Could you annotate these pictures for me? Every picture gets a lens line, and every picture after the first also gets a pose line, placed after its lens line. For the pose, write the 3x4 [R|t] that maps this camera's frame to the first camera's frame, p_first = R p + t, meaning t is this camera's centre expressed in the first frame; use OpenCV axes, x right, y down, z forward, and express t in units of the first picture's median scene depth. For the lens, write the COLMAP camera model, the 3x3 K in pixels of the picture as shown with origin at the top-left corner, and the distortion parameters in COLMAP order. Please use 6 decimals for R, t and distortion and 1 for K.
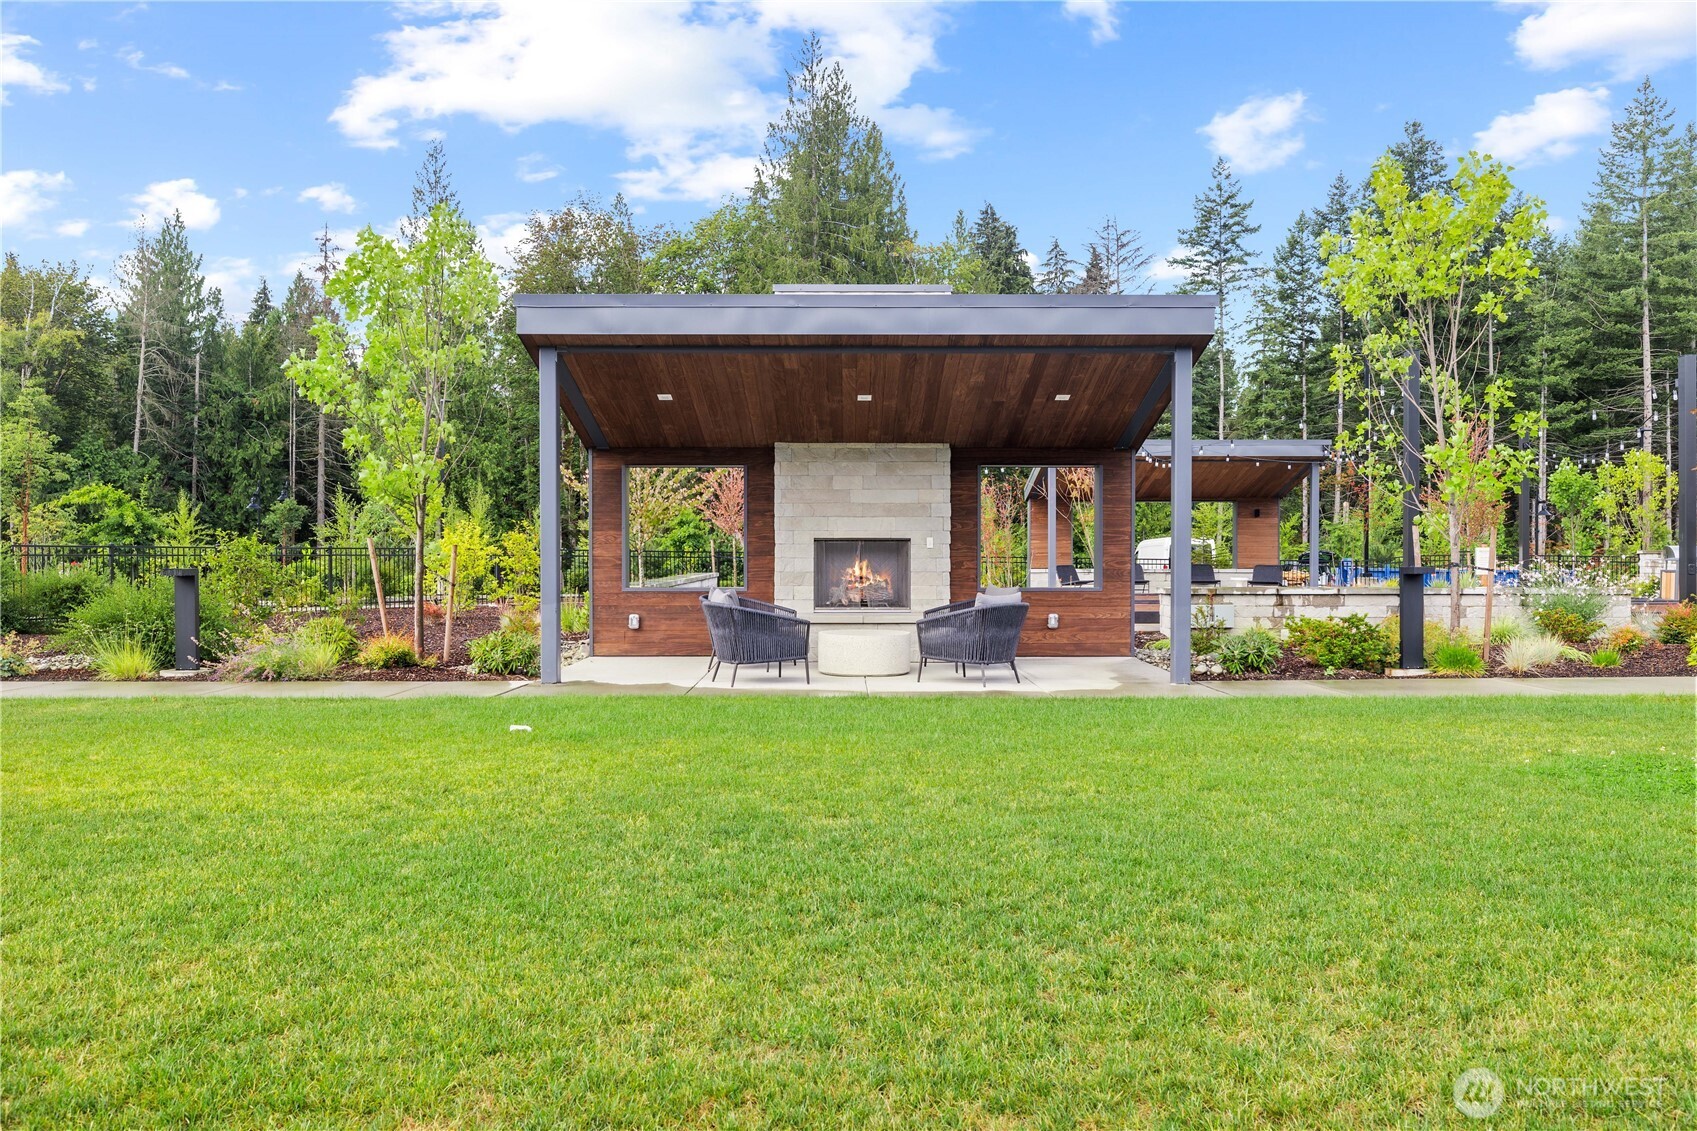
lens RADIAL K [[1317.6, 0, 848.5], [0, 1317.6, 565.5], [0, 0, 1]] dist [0.033363, 0.004259]
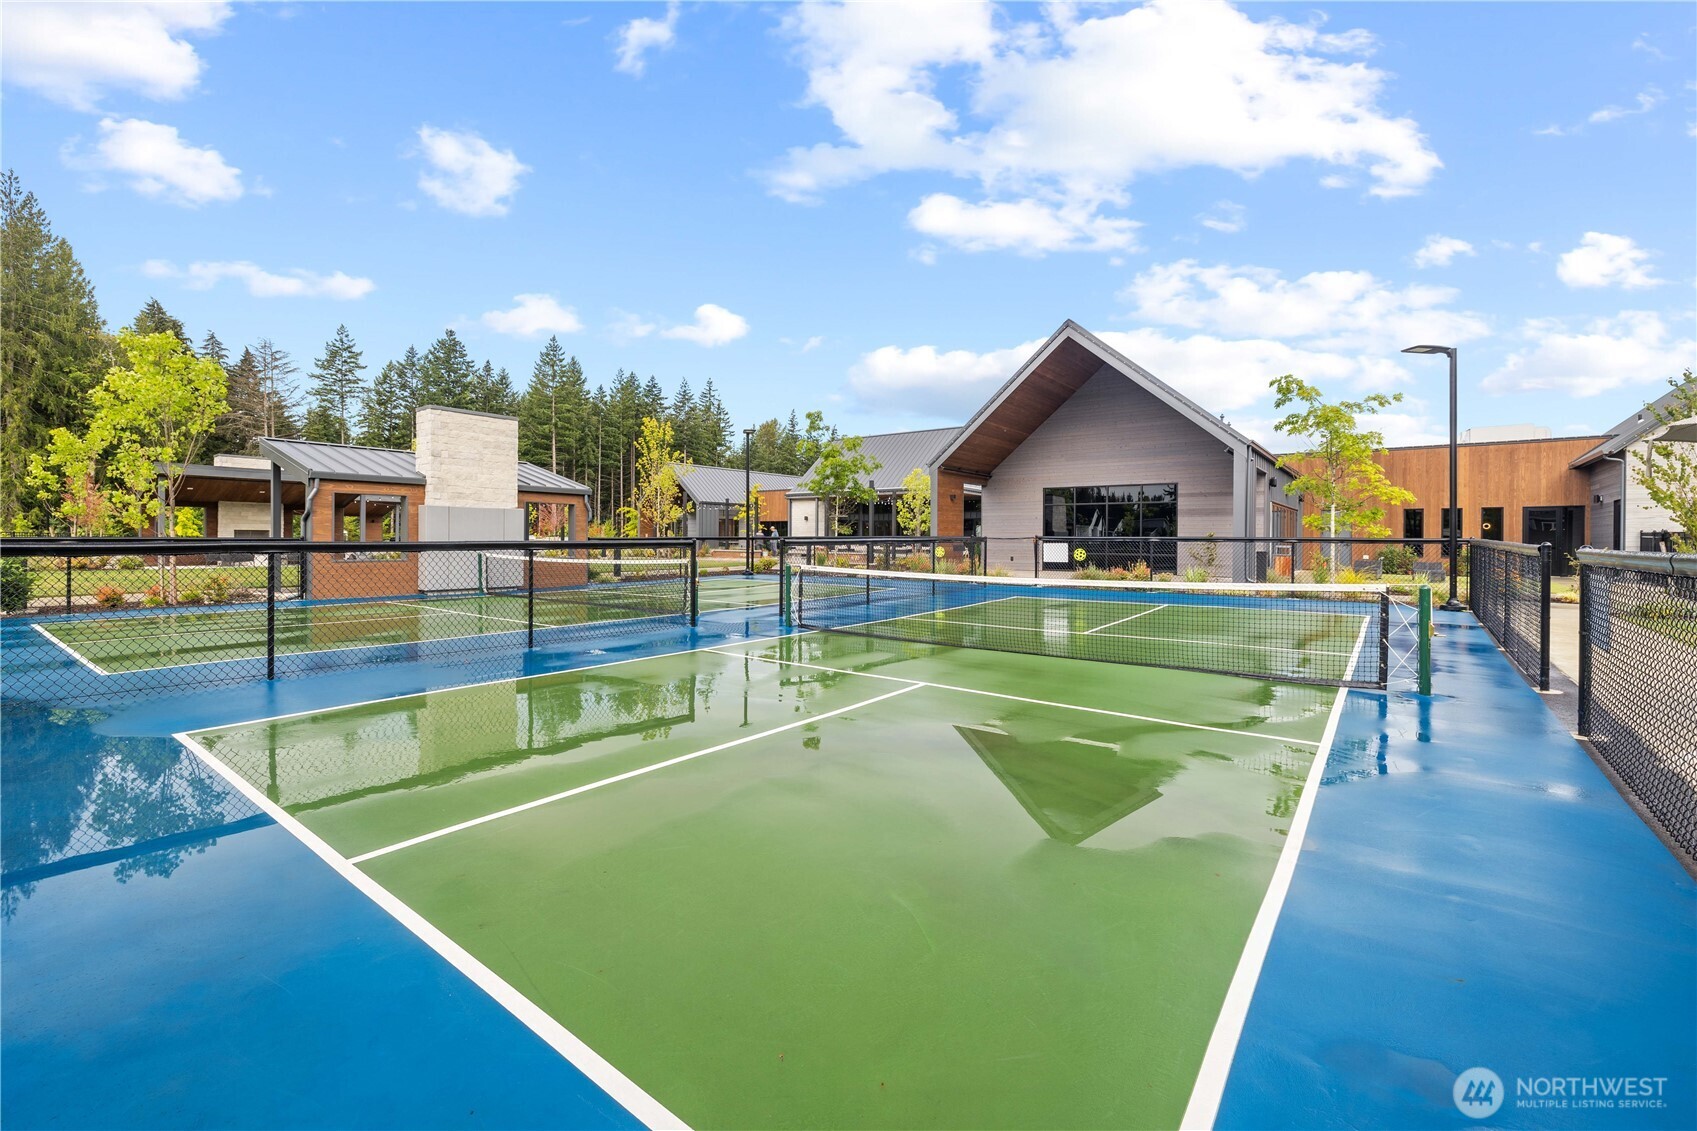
lens RADIAL K [[716.9, 0, 843.1], [0, 716.9, 538.5], [0, 0, 1]] dist [-0.002370, -0.000393]
pose [[0.625112, 0.008166, 0.780492, -0.061238], [0.000175, 0.999944, -0.010603, 0.002691], [-0.780535, 0.006764, 0.625076, -0.173750]]
